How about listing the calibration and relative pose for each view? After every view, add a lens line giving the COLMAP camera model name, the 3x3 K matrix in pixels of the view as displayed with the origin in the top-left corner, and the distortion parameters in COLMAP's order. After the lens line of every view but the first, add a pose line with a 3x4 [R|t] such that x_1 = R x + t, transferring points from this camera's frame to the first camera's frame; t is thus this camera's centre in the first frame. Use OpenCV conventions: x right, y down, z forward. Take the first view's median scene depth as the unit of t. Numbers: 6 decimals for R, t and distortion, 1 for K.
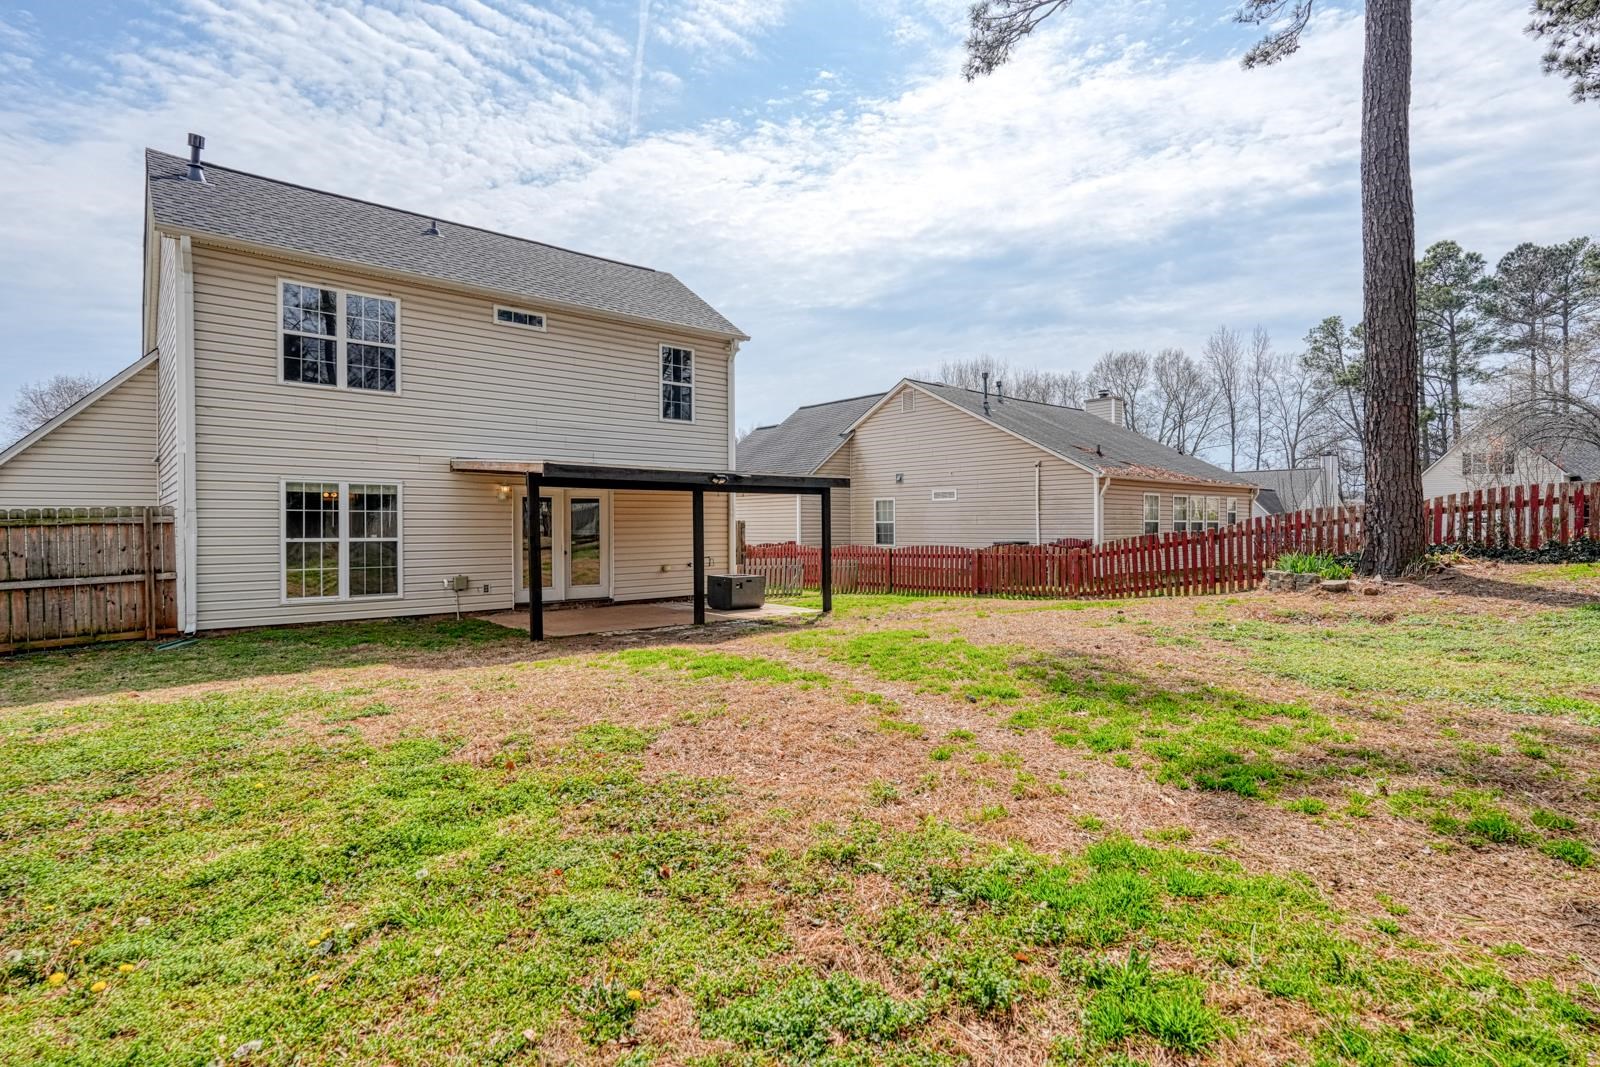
lens RADIAL K [[806.5, 0, 770.6], [0, 806.5, 515.2], [0, 0, 1]] dist [0.001563, 0.000820]
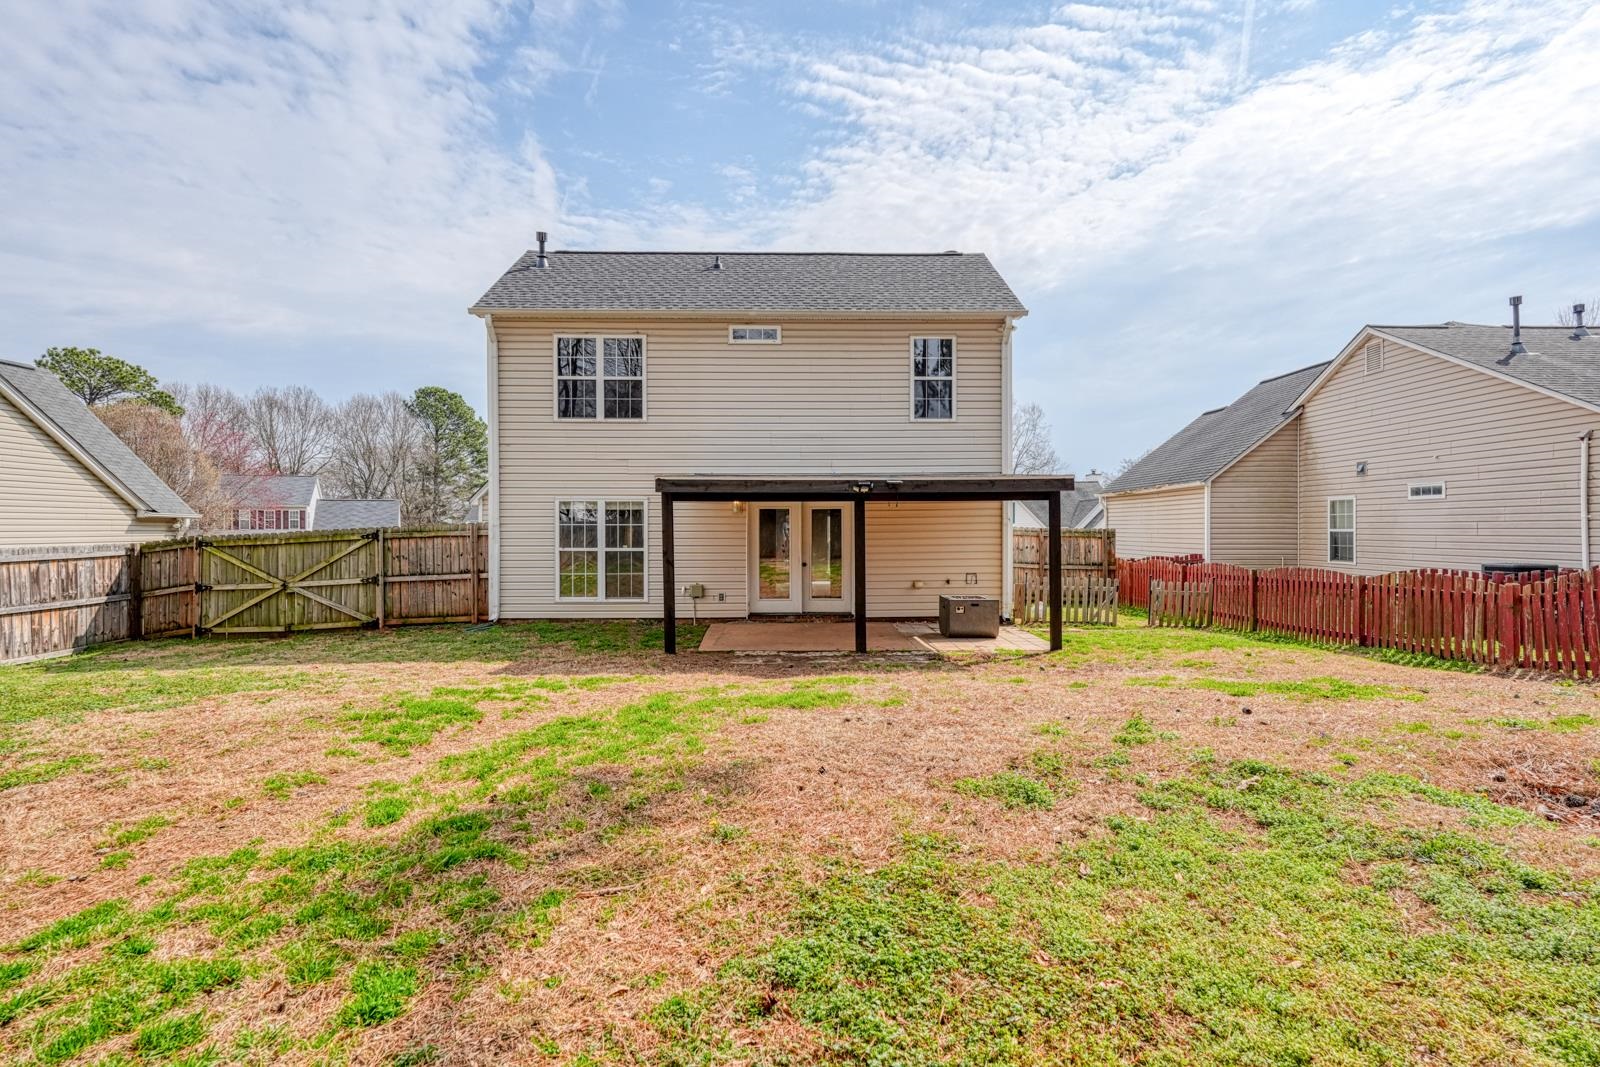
lens RADIAL K [[798.9, 0, 800.0], [0, 798.9, 533.5], [0, 0, 1]] dist [0.003332, -0.000522]
pose [[0.774962, 0.003038, -0.632001, 0.370831], [0.008829, 0.999839, 0.015632, -0.007346], [0.631947, -0.017694, 0.774810, 0.246312]]
